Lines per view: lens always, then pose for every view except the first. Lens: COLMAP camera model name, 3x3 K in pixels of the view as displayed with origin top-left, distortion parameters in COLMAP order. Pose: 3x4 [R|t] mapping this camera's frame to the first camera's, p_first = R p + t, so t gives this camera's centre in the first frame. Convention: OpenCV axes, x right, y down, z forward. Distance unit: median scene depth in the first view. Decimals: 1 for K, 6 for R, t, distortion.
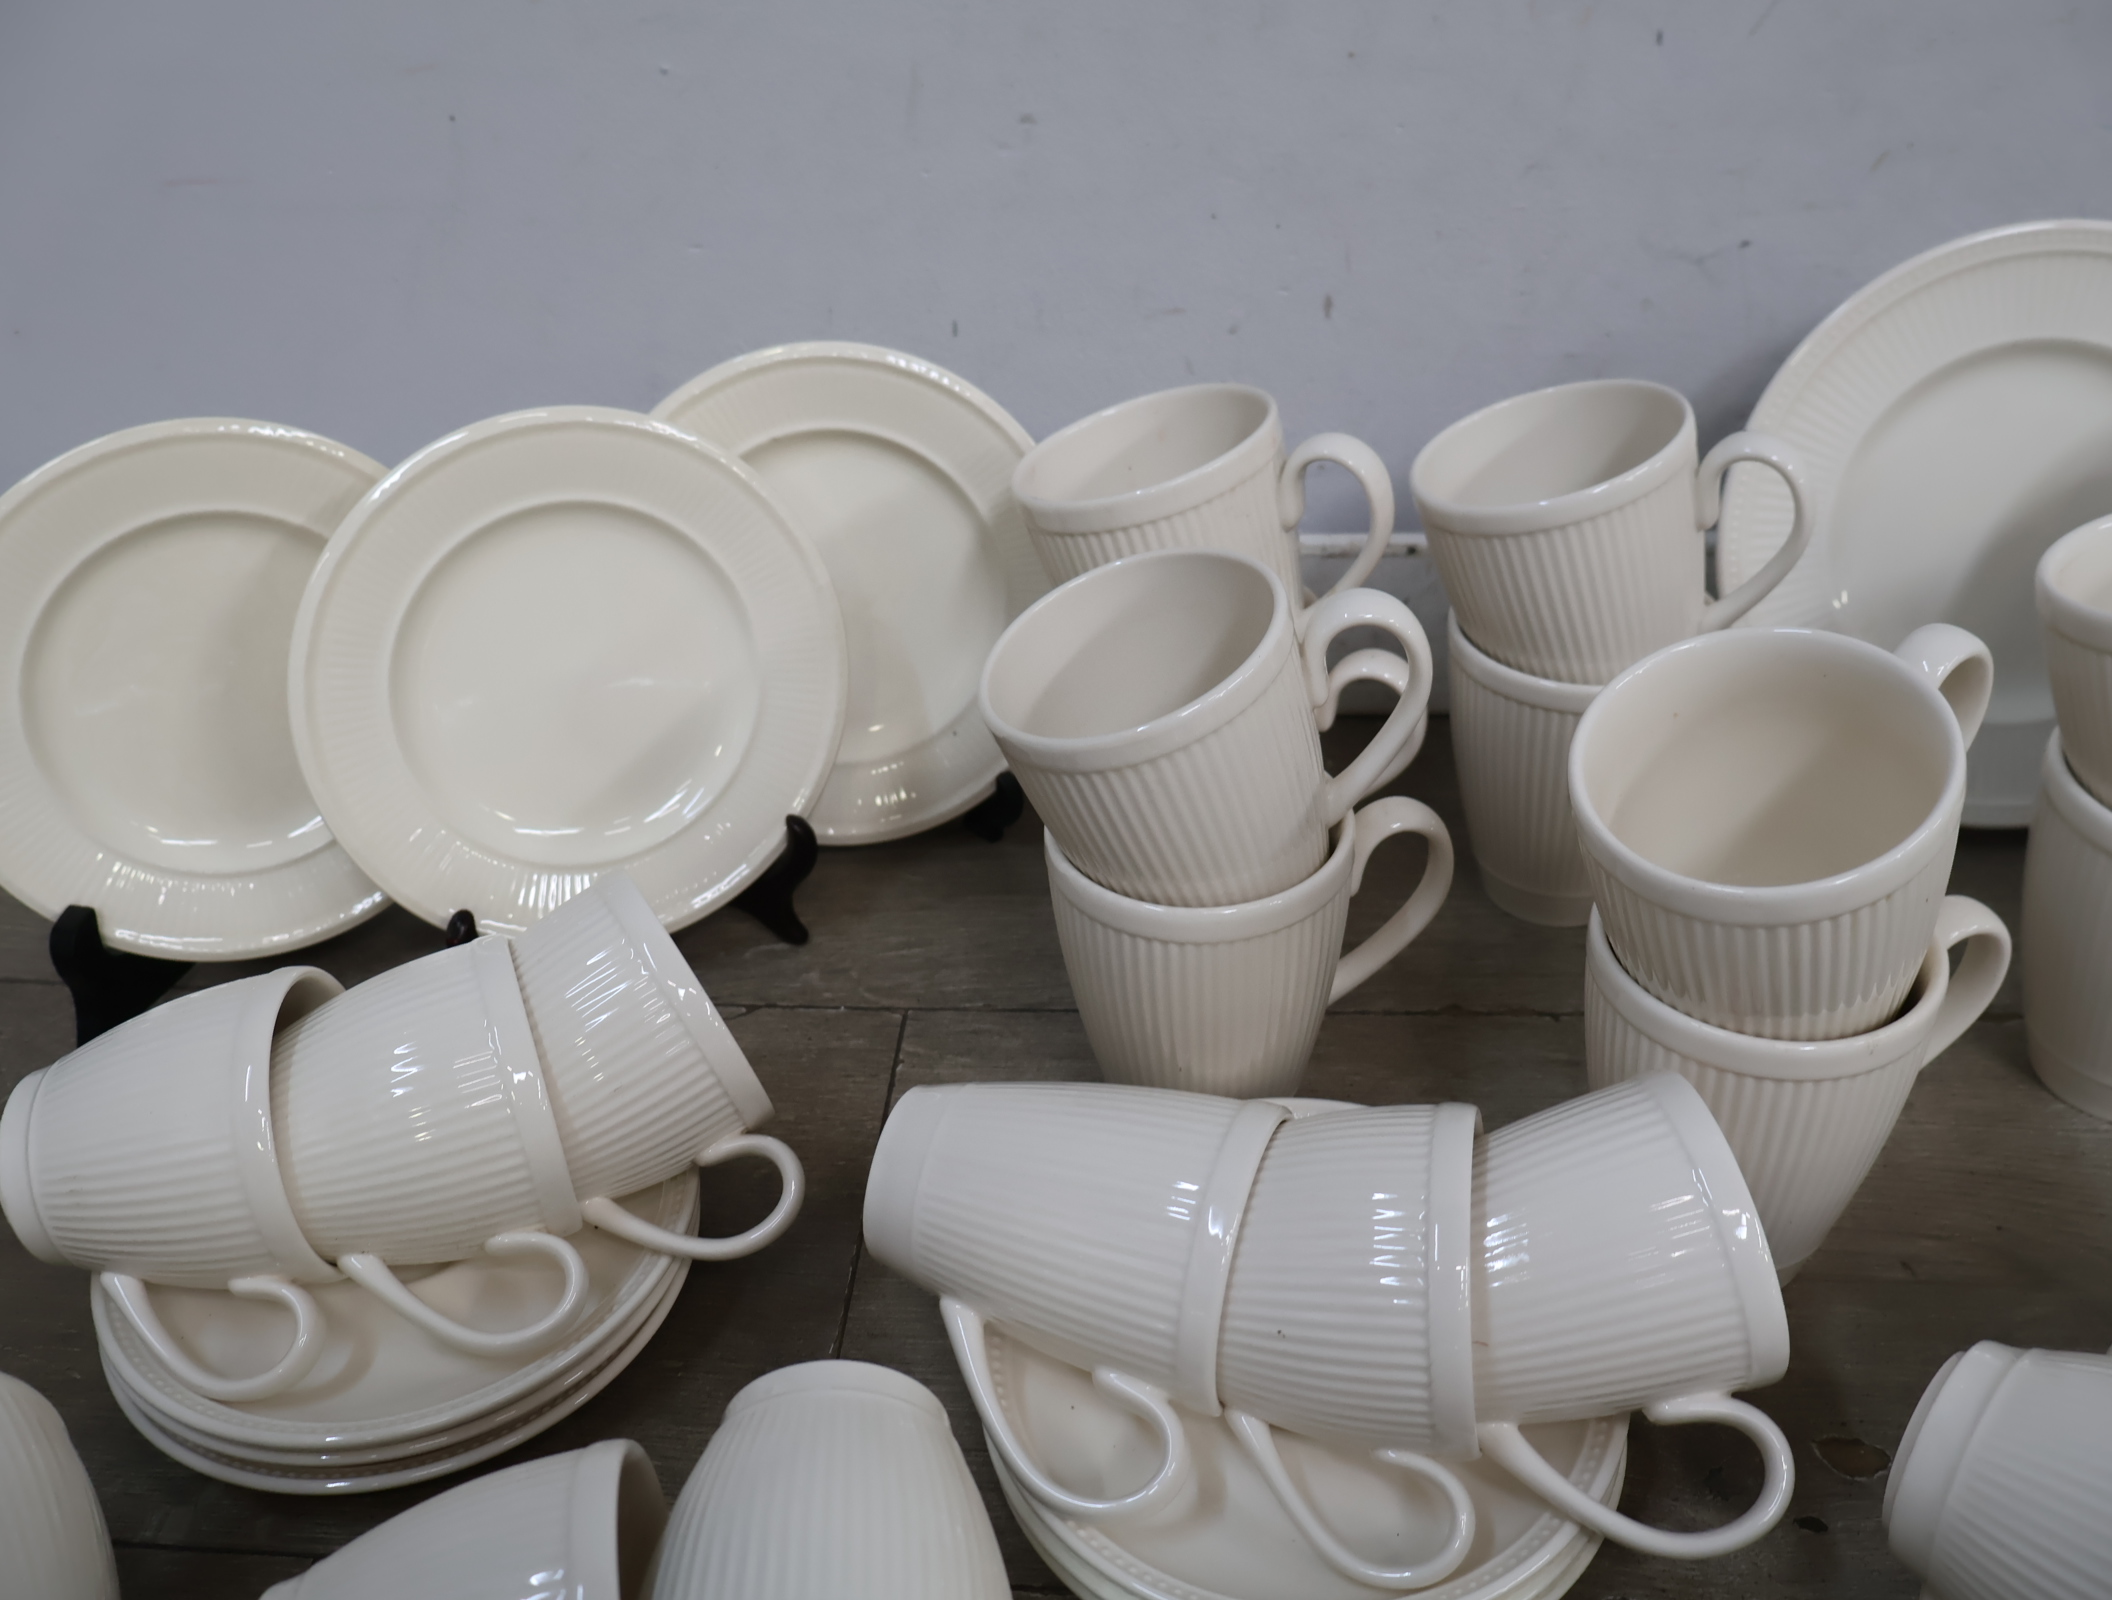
lens RADIAL K [[2027.4, 0, 1034.9], [0, 2027.4, 795.2], [0, 0, 1]] dist [-0.000691, 0.000000]
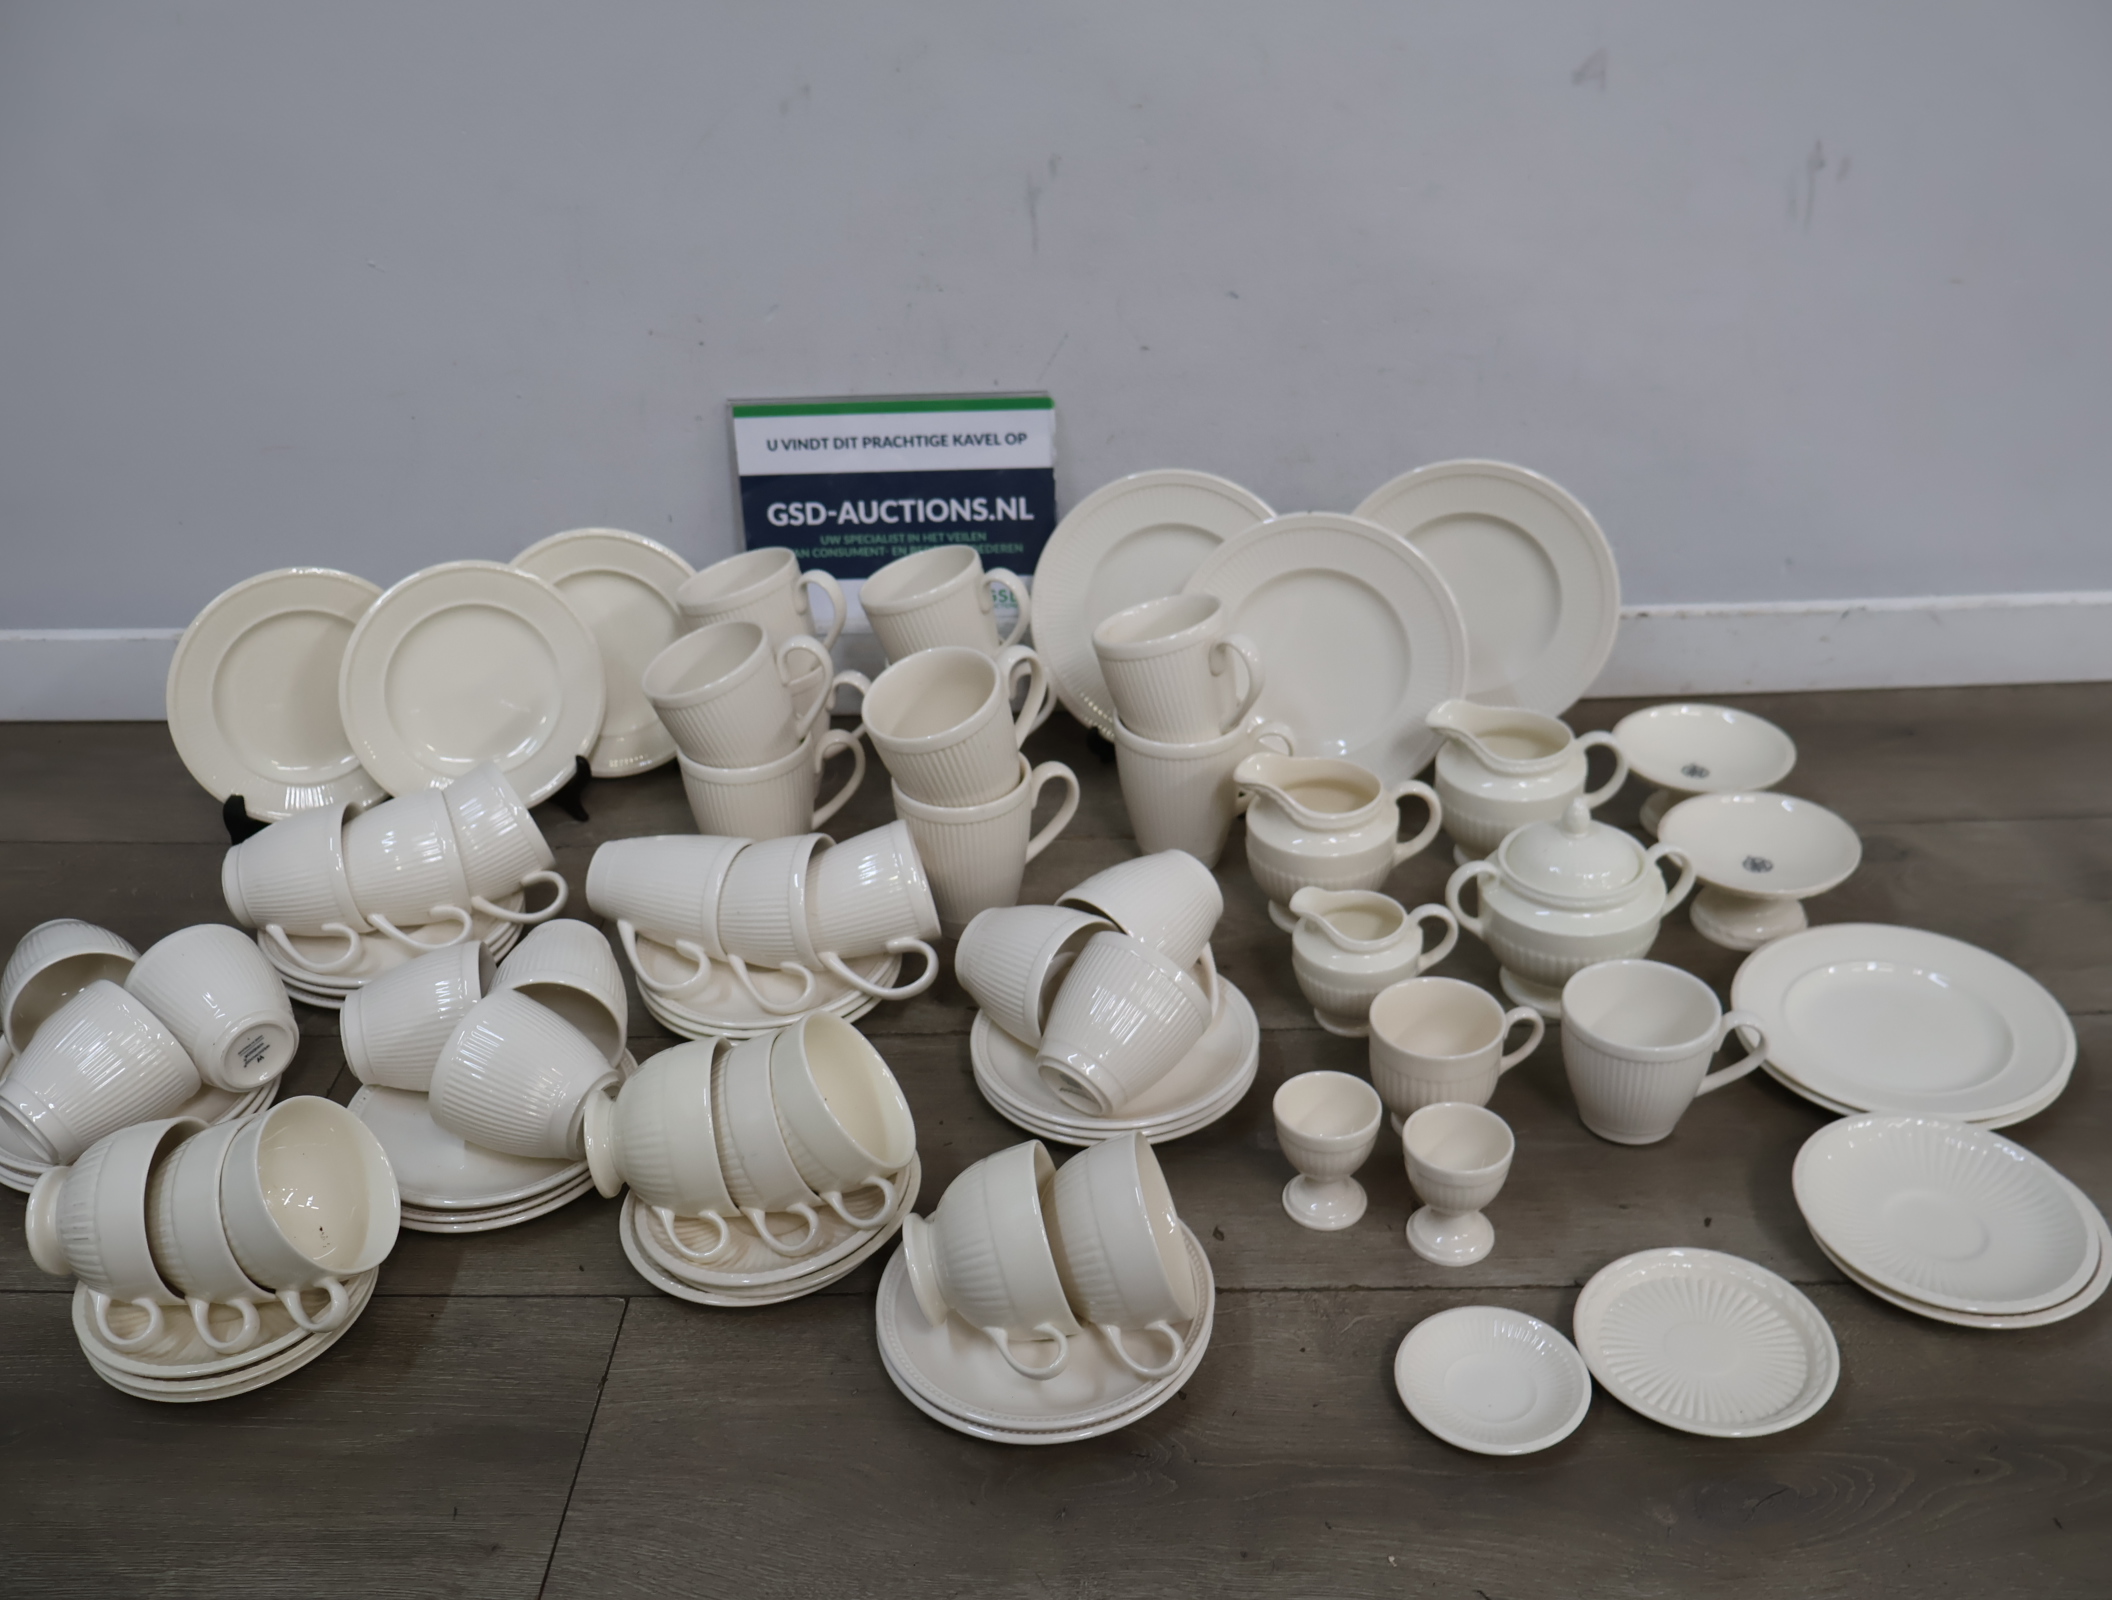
lens RADIAL K [[2027.4, 0, 1053.3], [0, 2027.4, 801.4], [0, 0, 1]] dist [-0.000691, 0.000000]
pose [[0.999050, -0.012486, 0.041740, 0.302049], [0.014997, 0.998061, -0.060404, 0.205984], [-0.040905, 0.060972, 0.997301, -1.177205]]
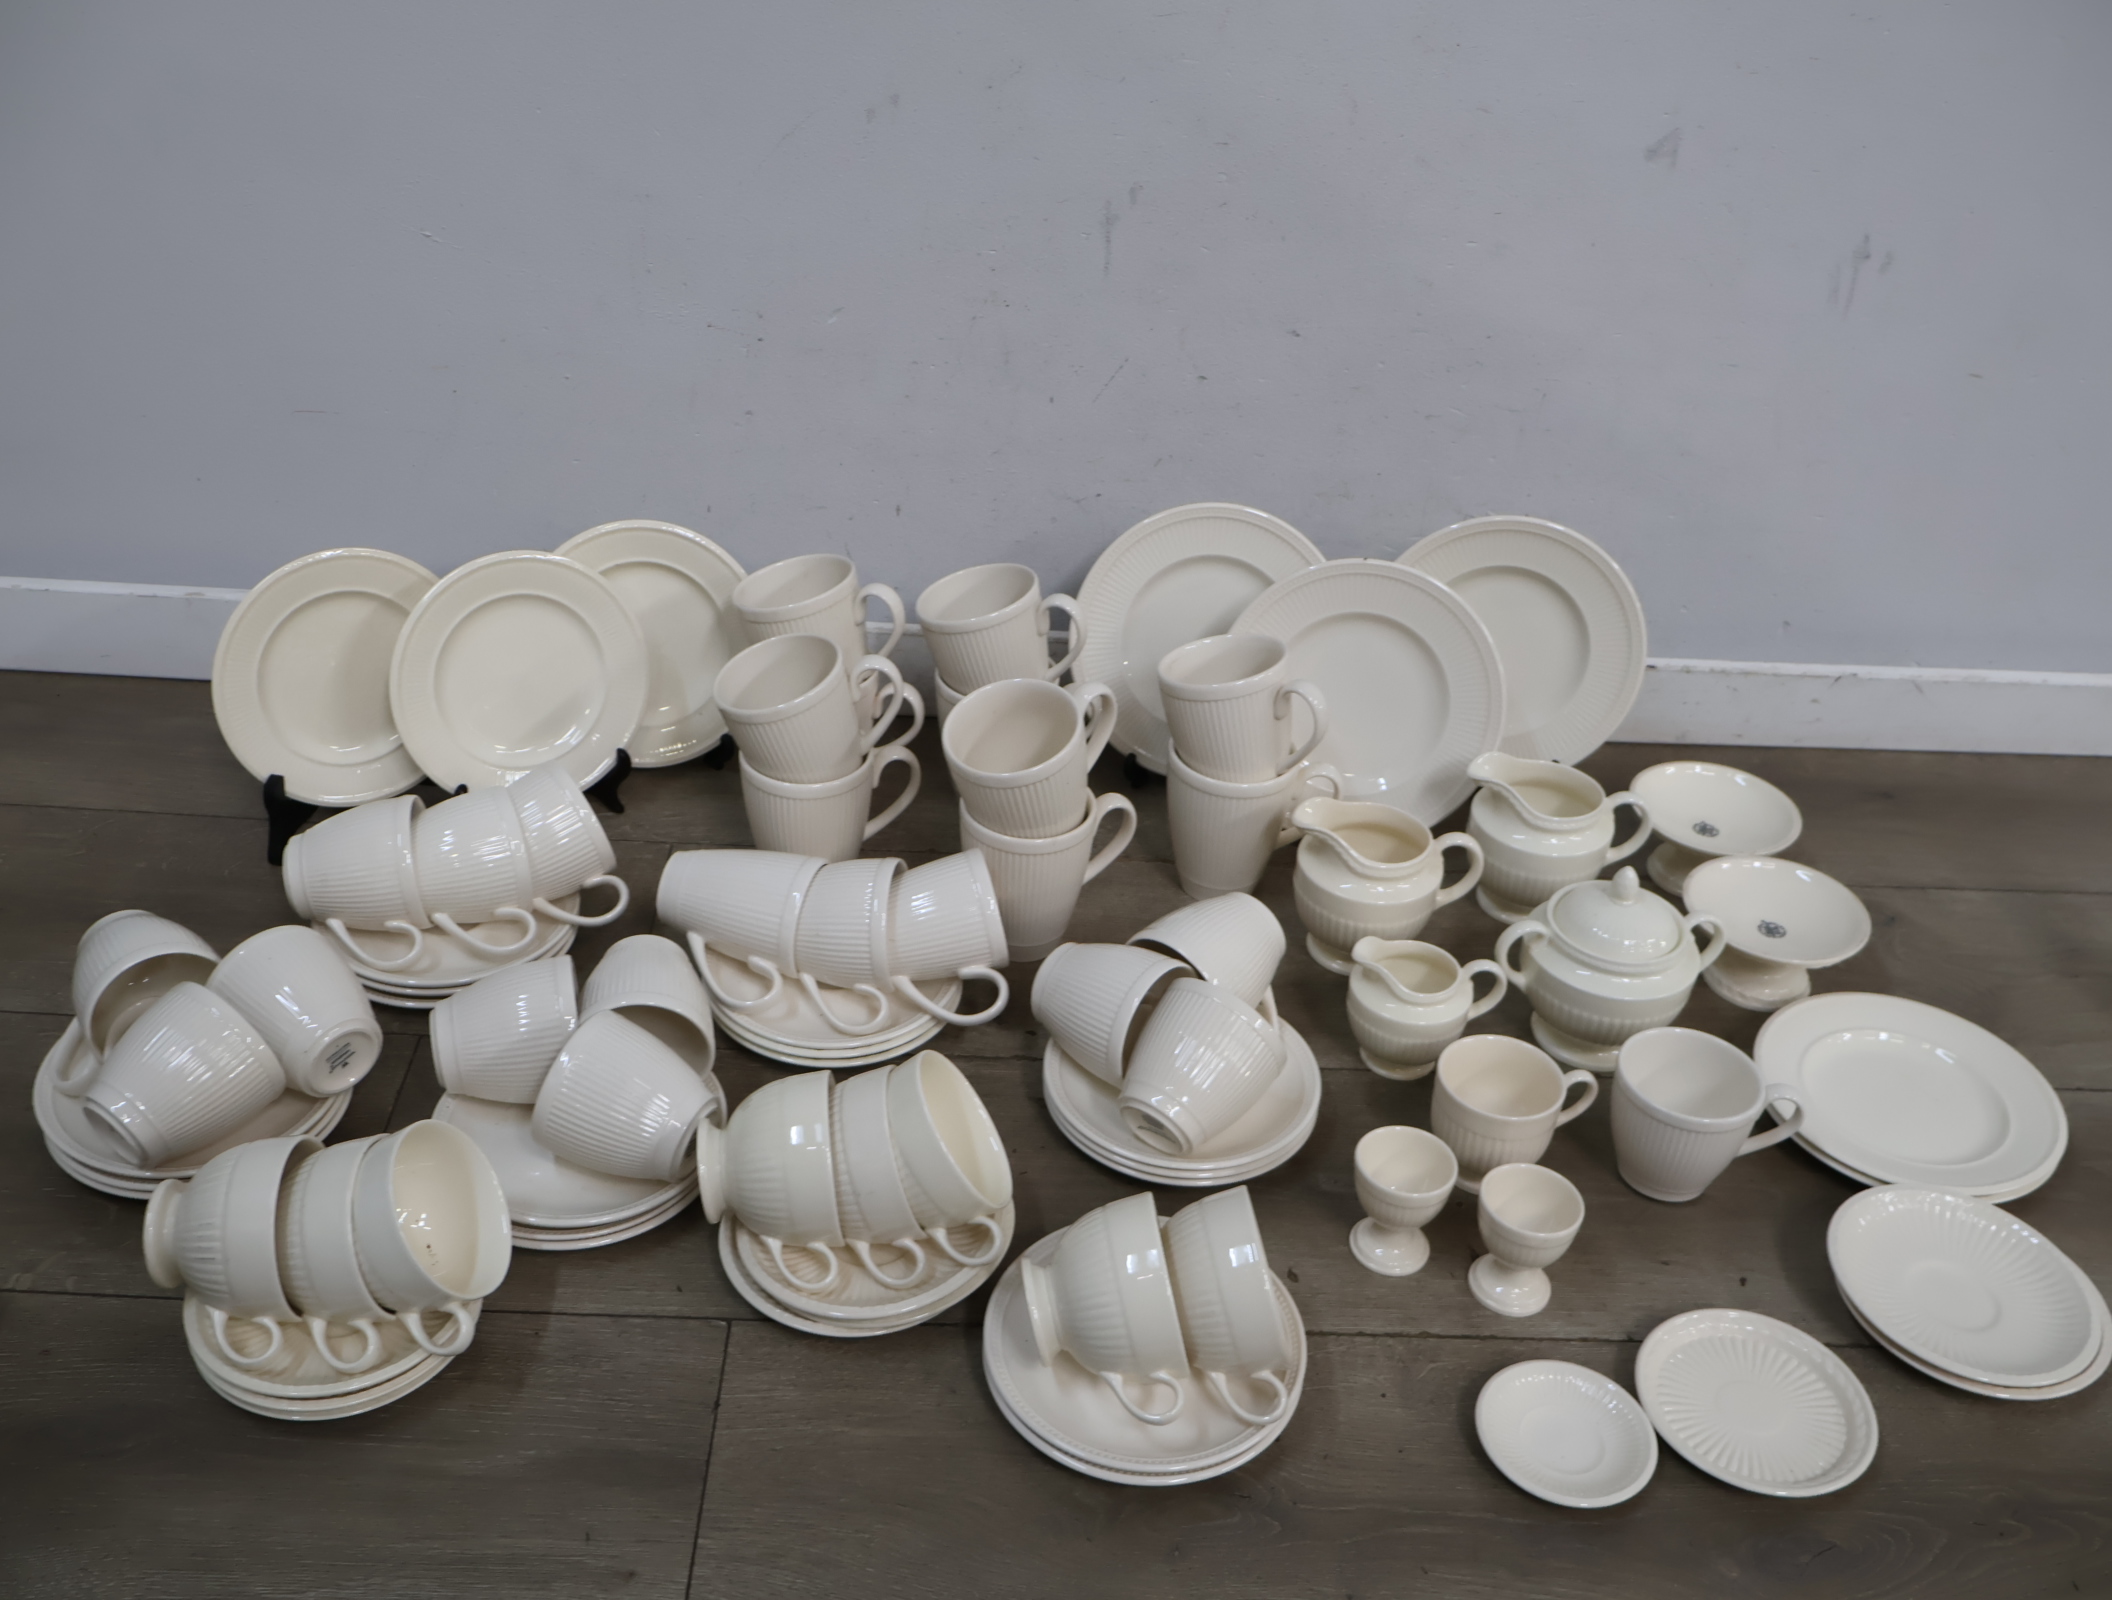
lens RADIAL K [[2027.4, 0, 1050.5], [0, 2027.4, 827.2], [0, 0, 1]] dist [-0.000691, 0.000000]
pose [[0.990176, 0.038323, 0.134474, 0.043720], [-0.038138, 0.999265, -0.003950, 0.088735], [-0.134526, -0.001218, 0.990909, -1.207636]]
